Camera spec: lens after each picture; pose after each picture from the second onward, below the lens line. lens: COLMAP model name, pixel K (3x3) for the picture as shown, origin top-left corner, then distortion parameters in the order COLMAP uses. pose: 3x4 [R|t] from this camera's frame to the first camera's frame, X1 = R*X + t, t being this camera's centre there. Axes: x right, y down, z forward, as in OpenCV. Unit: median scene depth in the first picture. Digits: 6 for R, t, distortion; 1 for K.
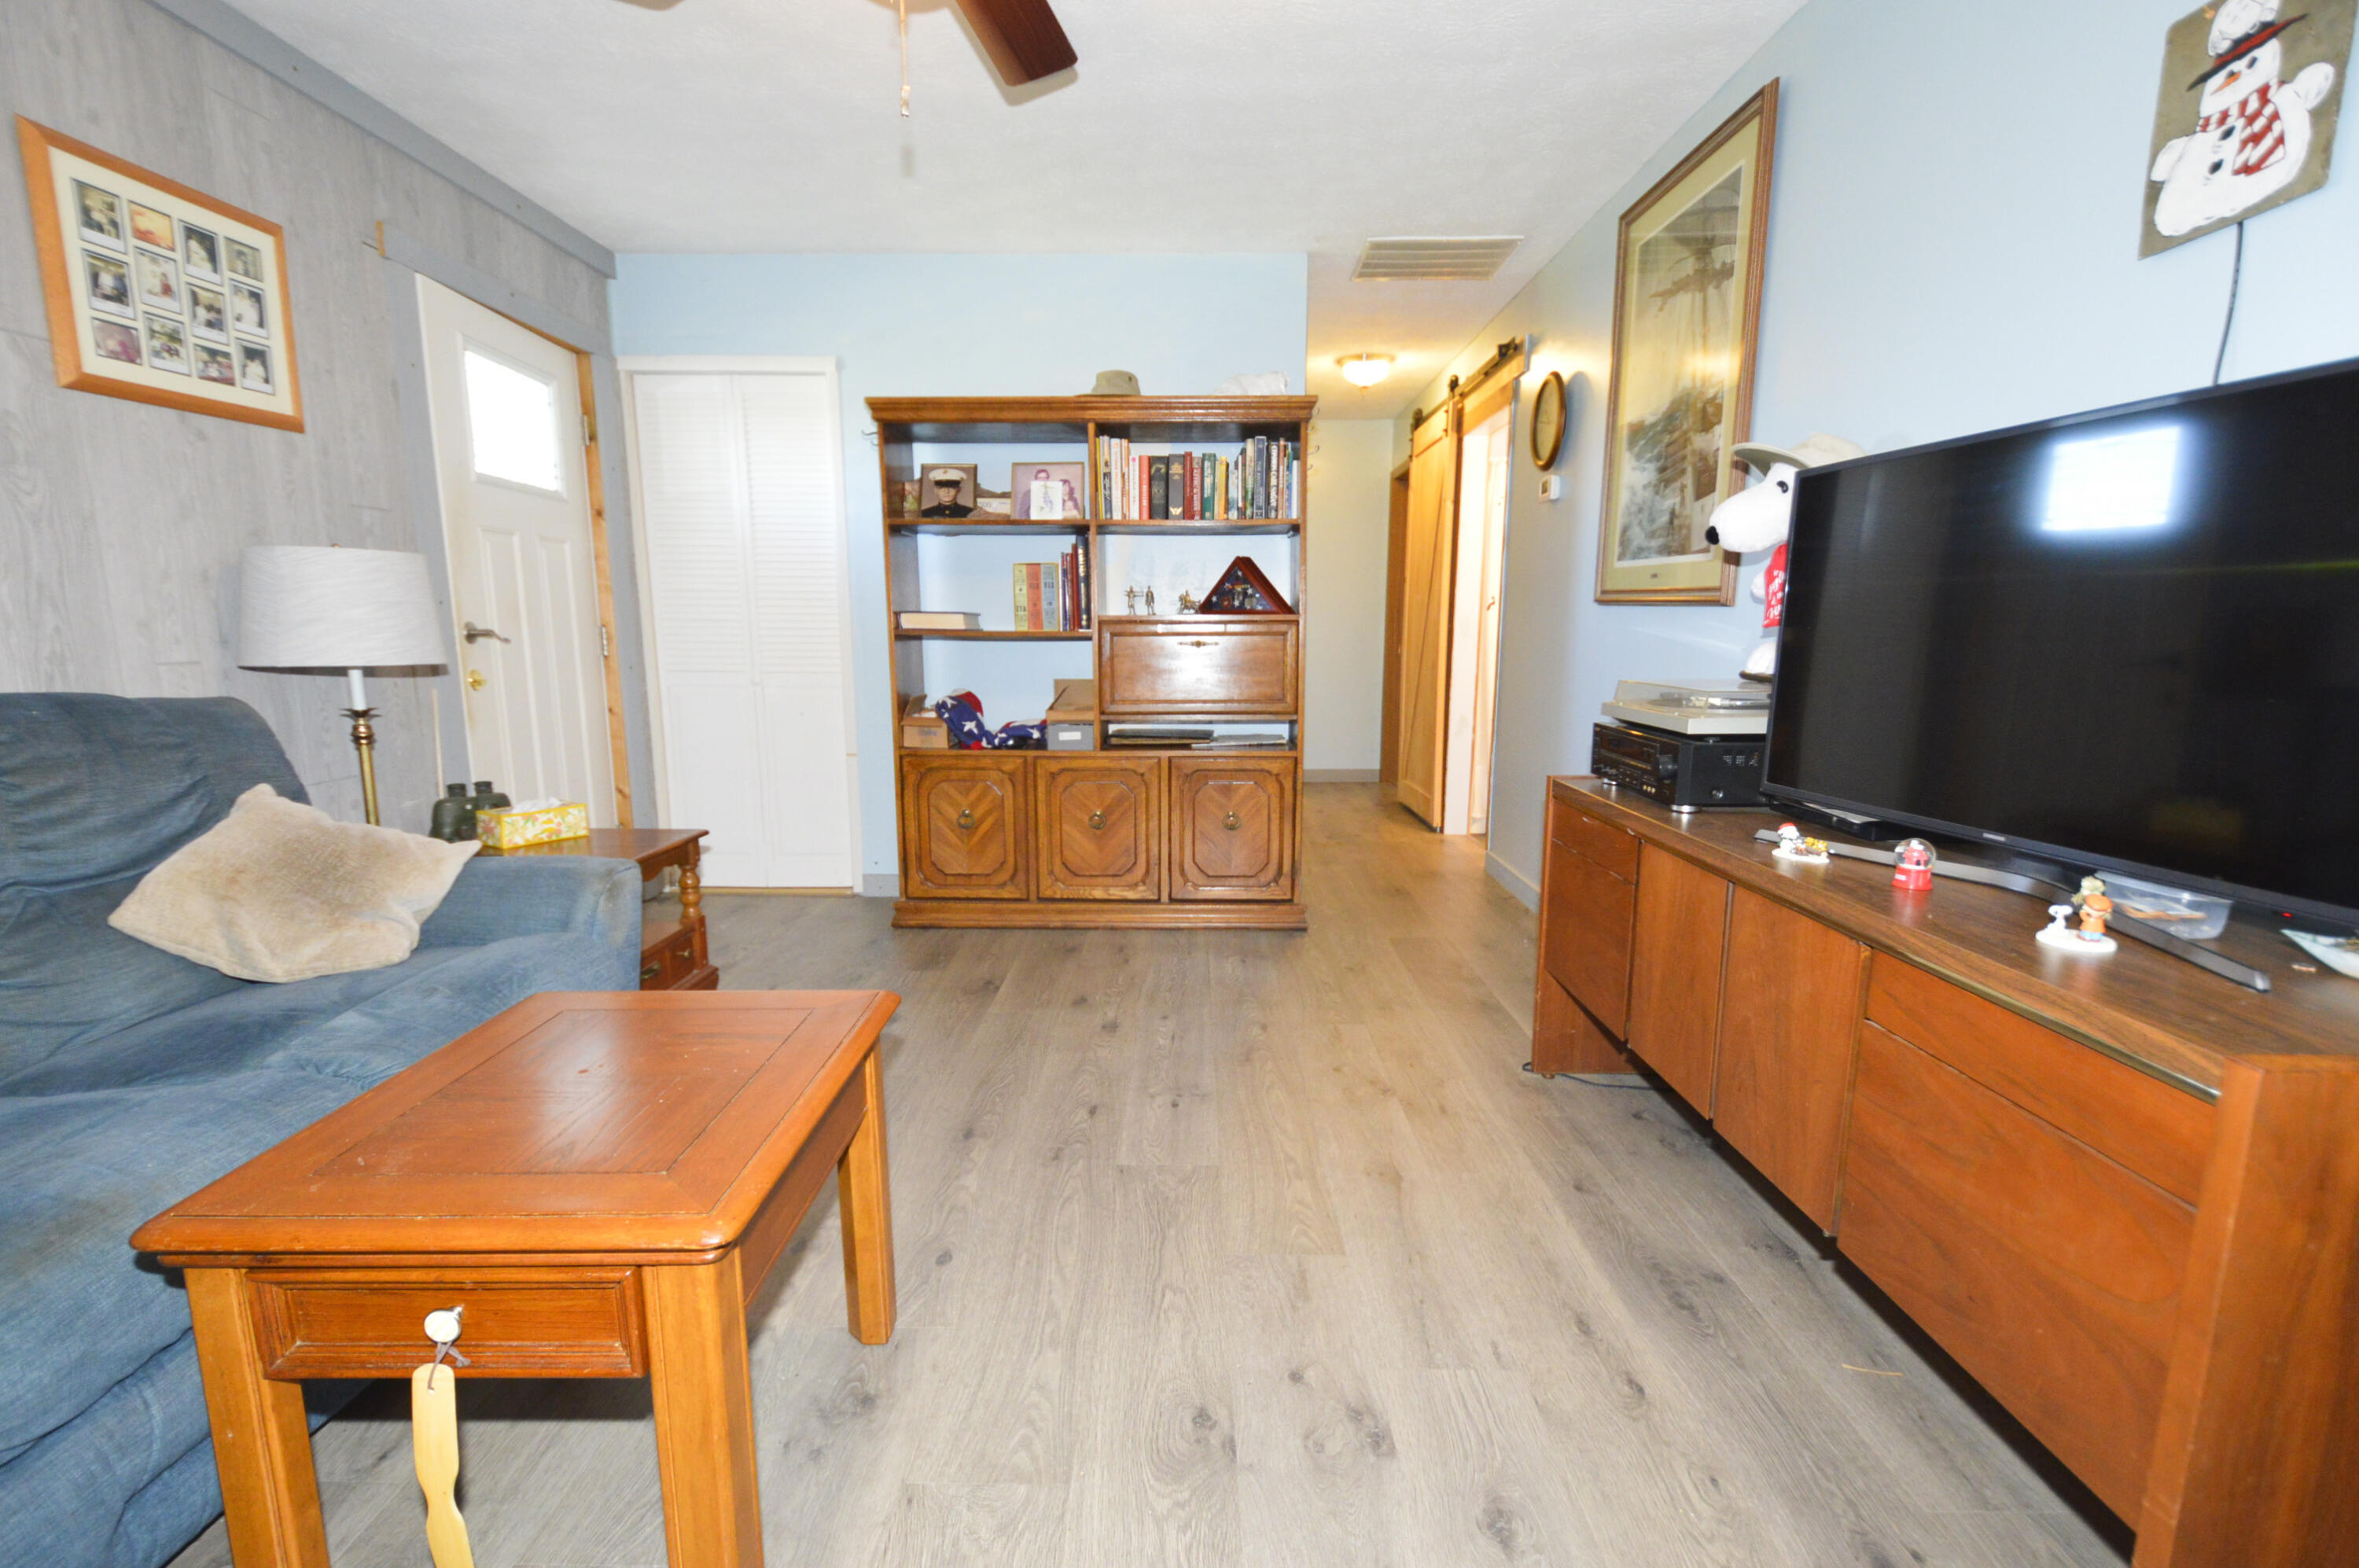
lens RADIAL K [[1061.1, 0, 1173.2], [0, 1061.1, 798.8], [0, 0, 1]] dist [0.005073, -0.004039]
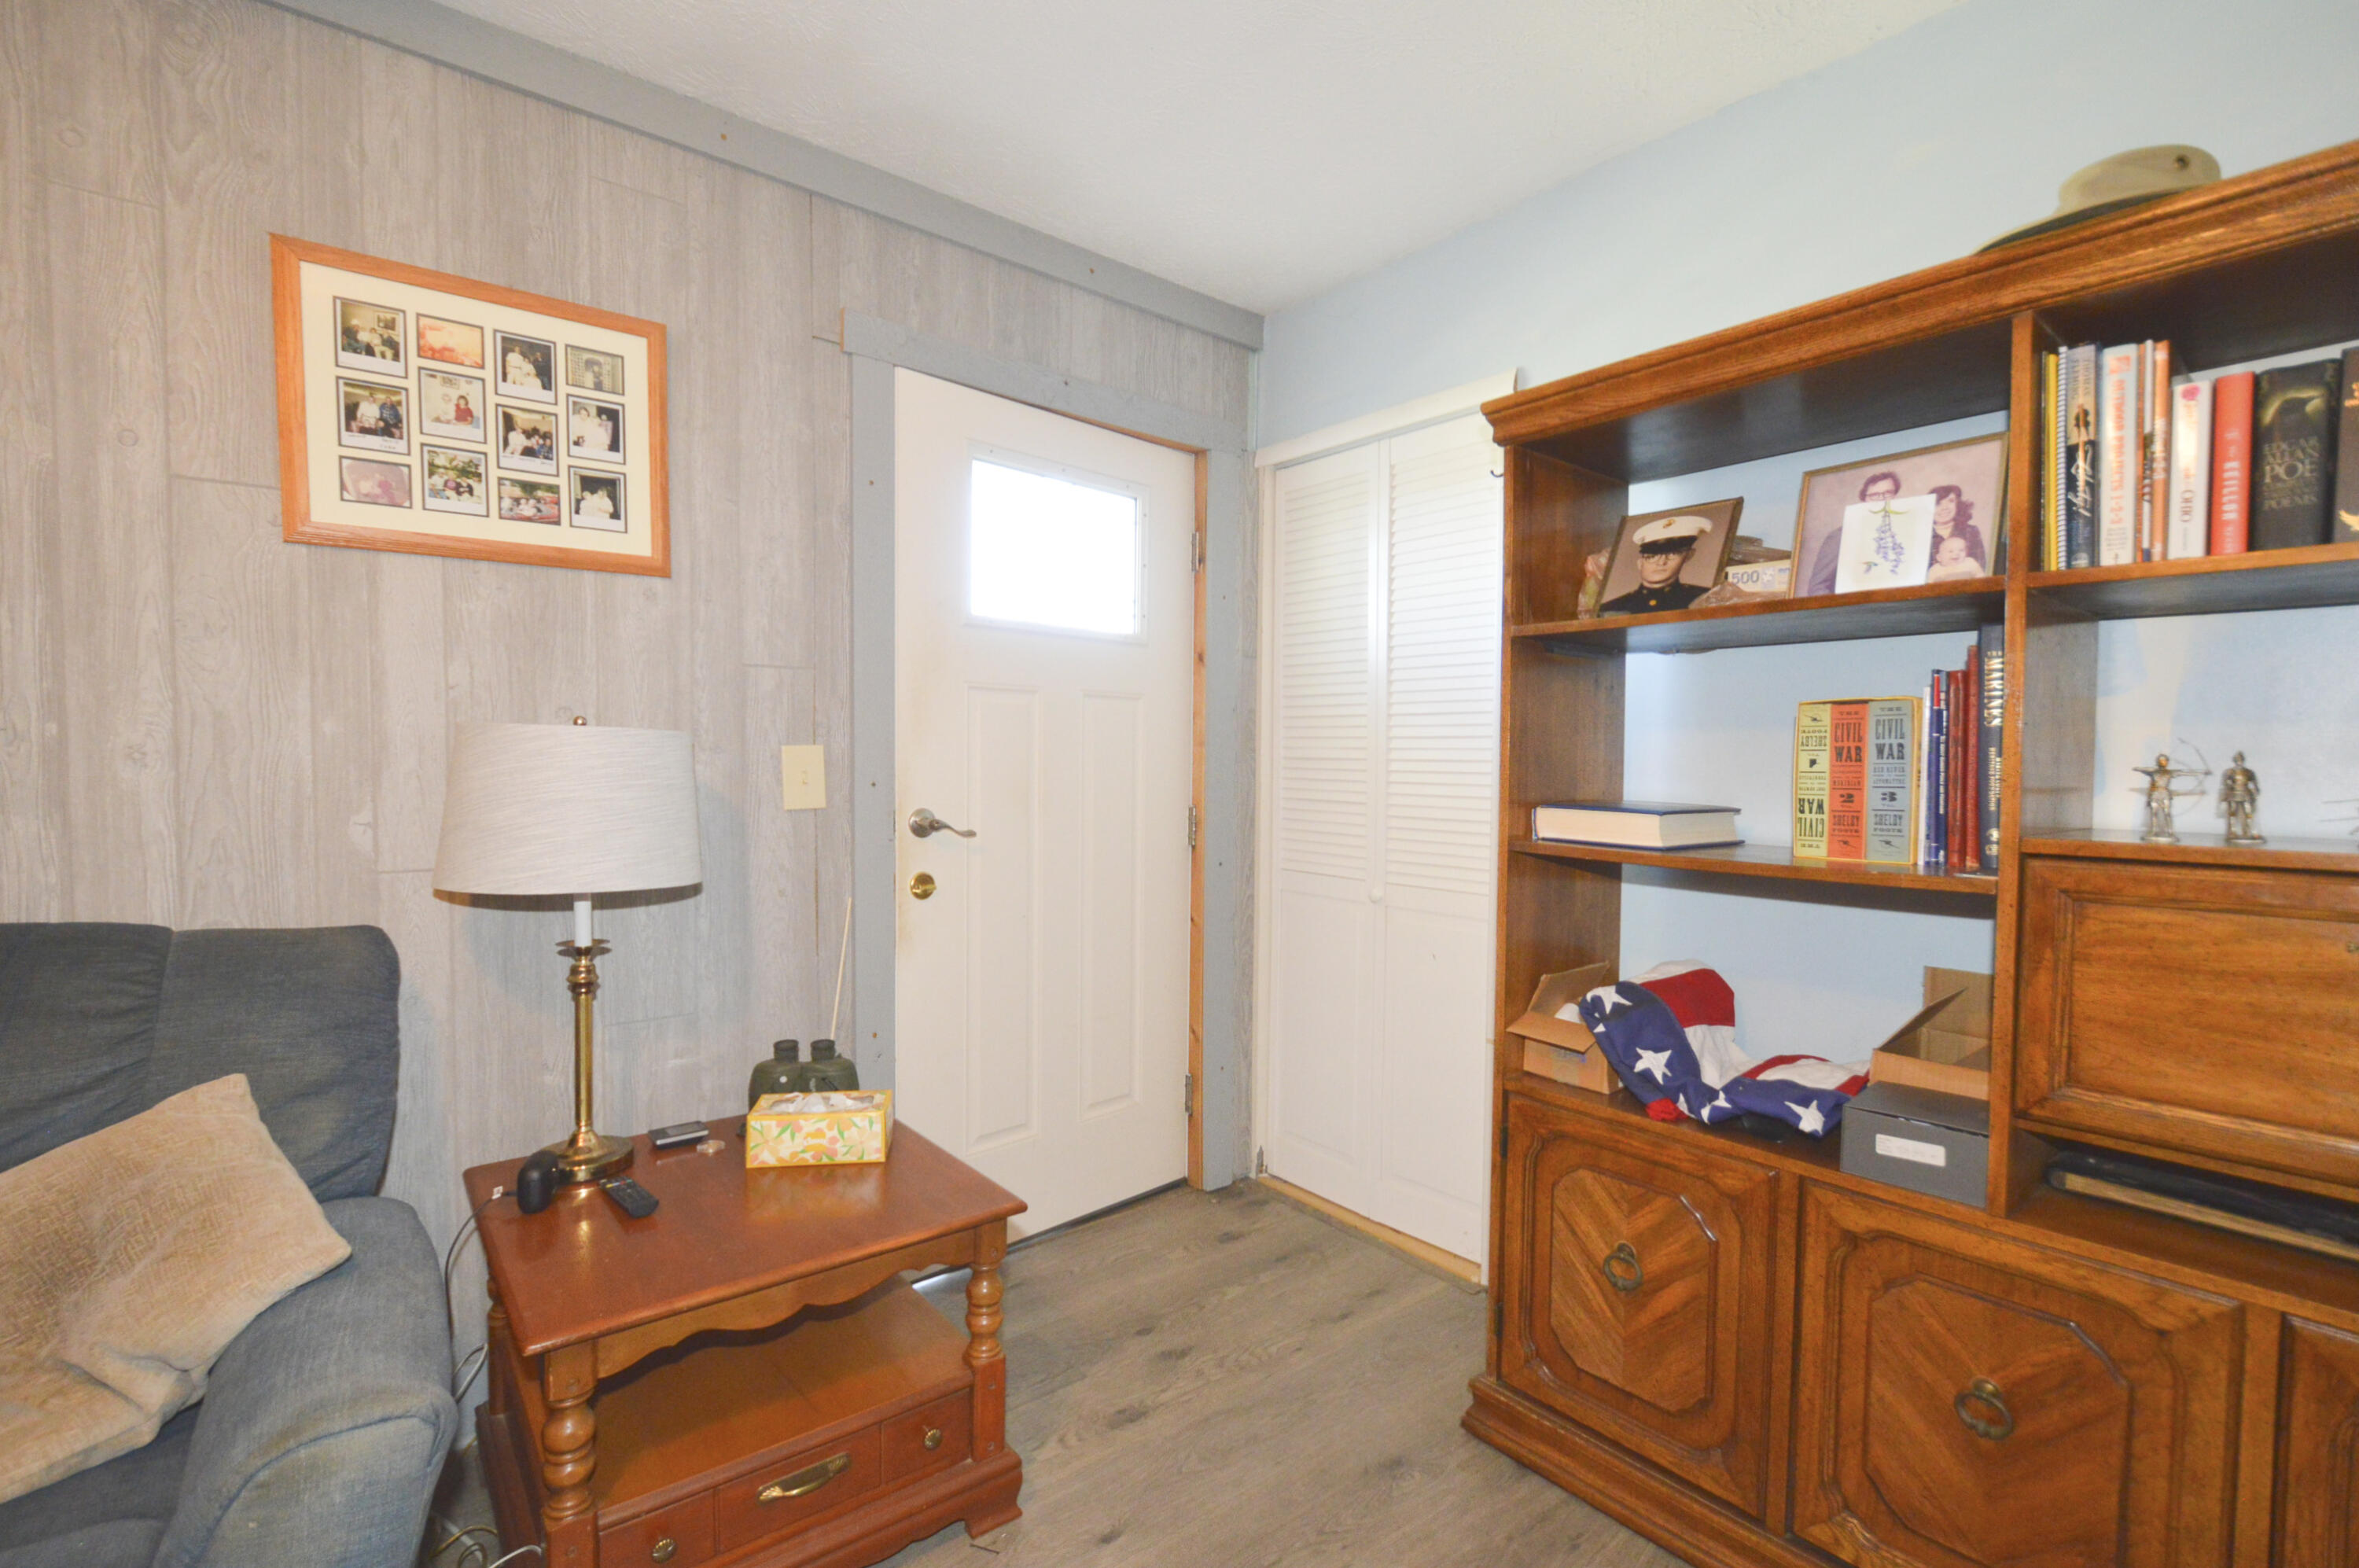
lens RADIAL K [[1053.5, 0, 1173.5], [0, 1053.5, 801.0], [0, 0, 1]] dist [0.011981, -0.012759]
pose [[0.642995, 0.034779, -0.765080, 0.017309], [-0.134076, 0.988653, -0.067739, -0.126619], [0.754043, 0.146135, 0.640362, 0.573677]]
